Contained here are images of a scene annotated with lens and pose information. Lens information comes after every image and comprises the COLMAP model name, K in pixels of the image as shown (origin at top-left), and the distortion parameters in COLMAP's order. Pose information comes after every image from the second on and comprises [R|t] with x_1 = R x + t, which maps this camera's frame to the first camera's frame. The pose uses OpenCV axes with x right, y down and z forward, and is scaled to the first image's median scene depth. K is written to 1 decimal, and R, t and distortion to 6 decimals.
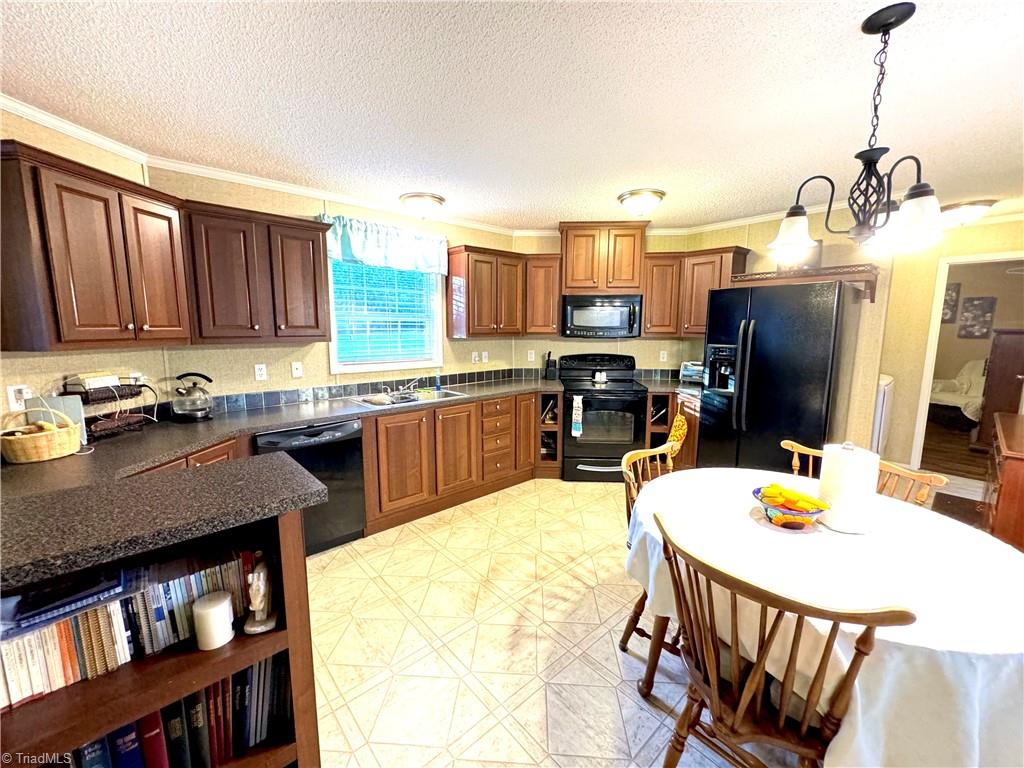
lens RADIAL K [[407.0, 0, 515.8], [0, 407.0, 382.1], [0, 0, 1]] dist [0.000731, 0.000115]
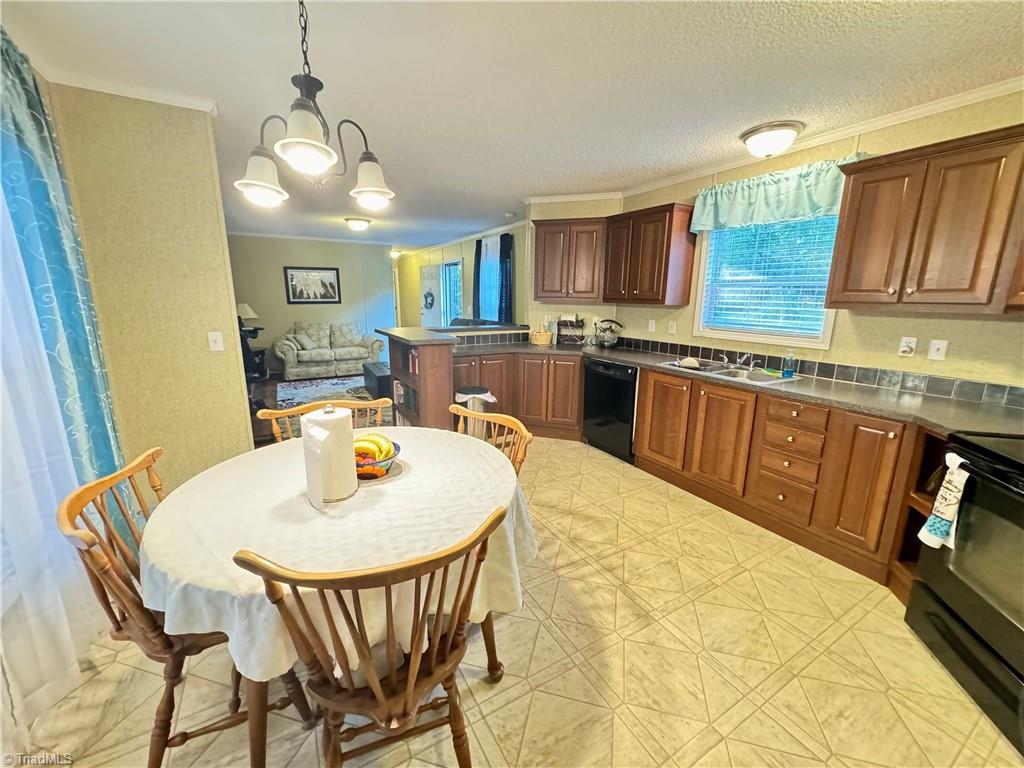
lens RADIAL K [[407.0, 0, 515.6], [0, 407.0, 381.1], [0, 0, 1]] dist [0.000731, 0.000115]
pose [[-0.202362, 0.203829, -0.957864, 0.612640], [-0.139828, 0.962065, 0.234264, -0.075092], [0.969277, 0.181343, -0.166185, 0.595140]]
